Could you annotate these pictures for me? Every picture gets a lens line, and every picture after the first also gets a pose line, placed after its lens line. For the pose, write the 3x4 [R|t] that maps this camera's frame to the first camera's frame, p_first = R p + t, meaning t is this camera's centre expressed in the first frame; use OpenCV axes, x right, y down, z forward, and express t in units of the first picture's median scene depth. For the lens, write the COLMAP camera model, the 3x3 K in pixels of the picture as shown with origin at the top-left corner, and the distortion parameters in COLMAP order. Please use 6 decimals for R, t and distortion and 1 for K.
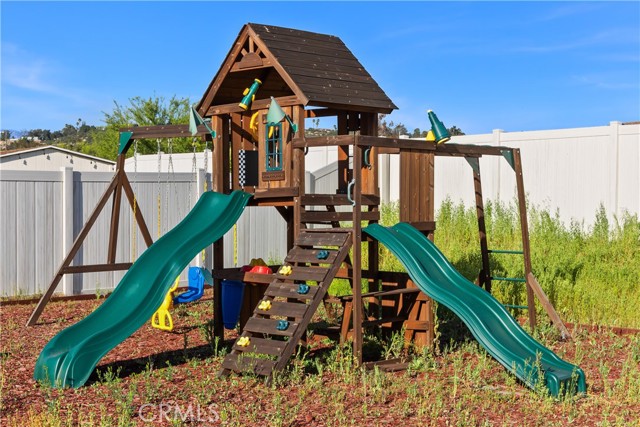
lens RADIAL K [[626.2, 0, 320.4], [0, 626.2, 212.6], [0, 0, 1]] dist [0.012516, 0.000000]
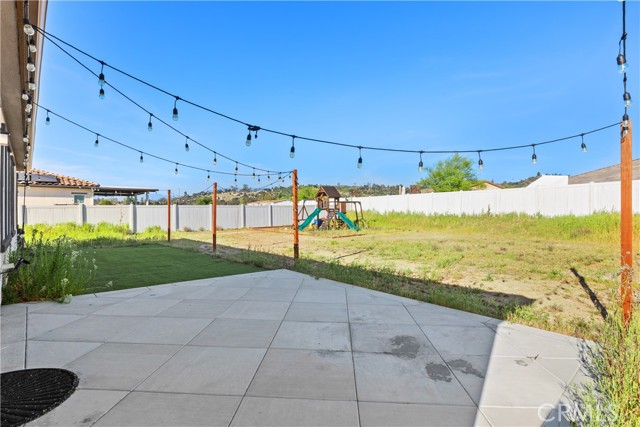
lens RADIAL K [[324.9, 0, 319.9], [0, 324.9, 209.9], [0, 0, 1]] dist [0.000179, 0.000092]
pose [[0.987389, -0.011492, -0.157893, 0.433687], [0.011190, 0.999933, -0.002798, -0.005006], [0.157915, 0.000996, 0.987452, -2.591968]]
